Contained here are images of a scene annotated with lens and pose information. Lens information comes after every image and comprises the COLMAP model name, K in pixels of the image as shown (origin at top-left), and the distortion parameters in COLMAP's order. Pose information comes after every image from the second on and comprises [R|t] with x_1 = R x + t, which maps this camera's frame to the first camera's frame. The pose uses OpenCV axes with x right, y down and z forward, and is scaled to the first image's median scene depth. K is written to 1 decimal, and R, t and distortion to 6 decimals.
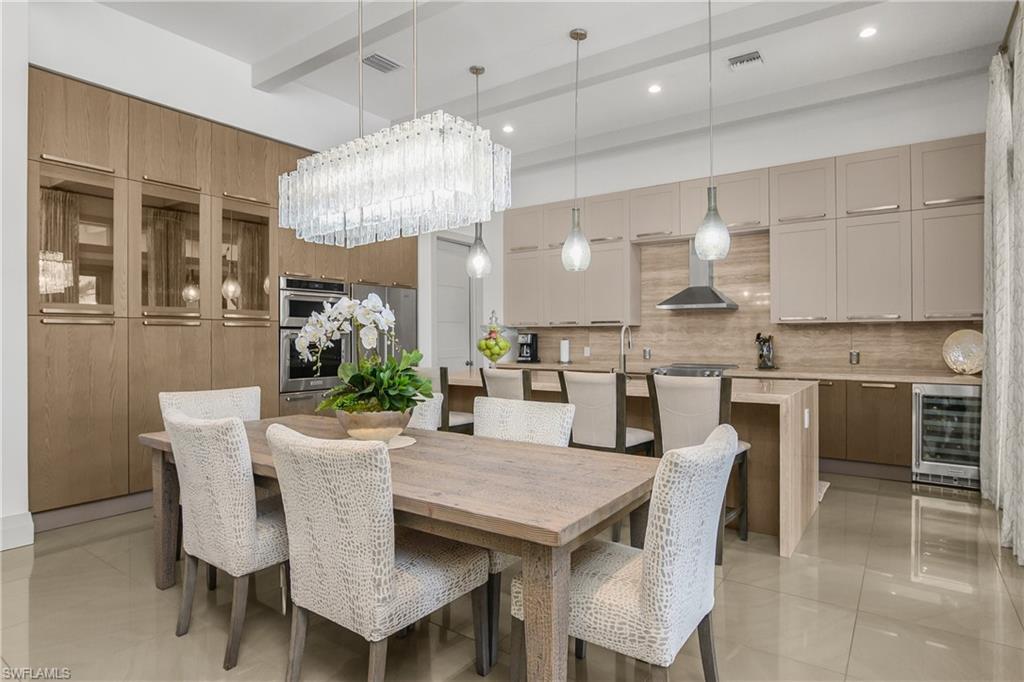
lens RADIAL K [[569.9, 0, 512.0], [0, 569.9, 341.0], [0, 0, 1]] dist [0.000050, -0.000125]
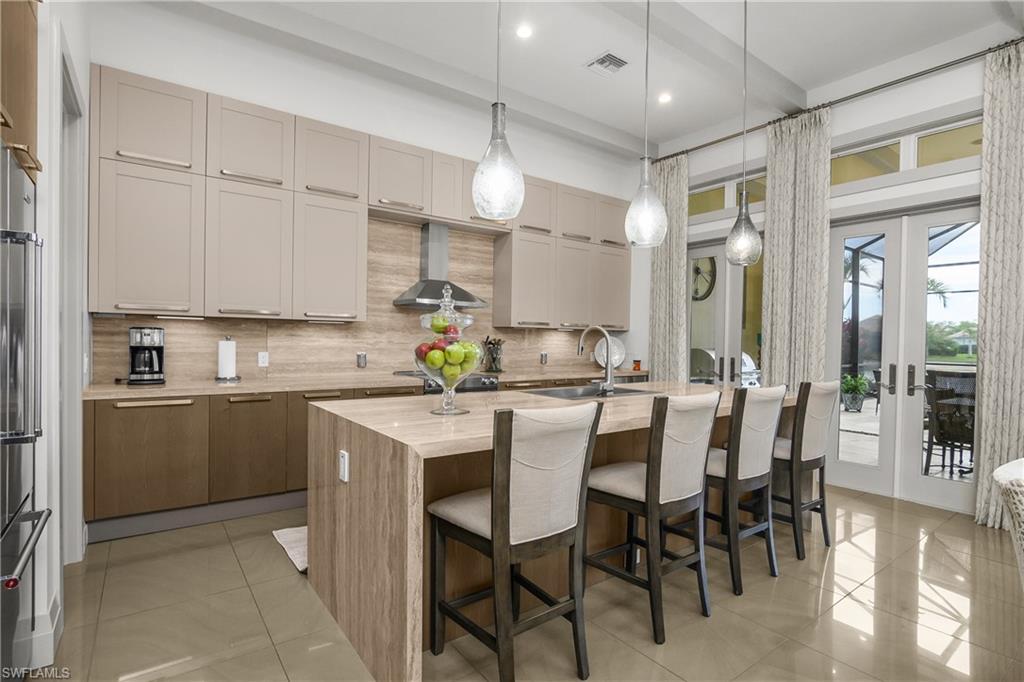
lens RADIAL K [[541.7, 0, 512.0], [0, 541.7, 341.0], [0, 0, 1]] dist [-0.000129, 0.000011]
pose [[0.359698, -0.001702, 0.933067, -0.364554], [-0.010943, 0.999922, 0.006042, -0.009439], [-0.933005, -0.012384, 0.359651, 0.570796]]
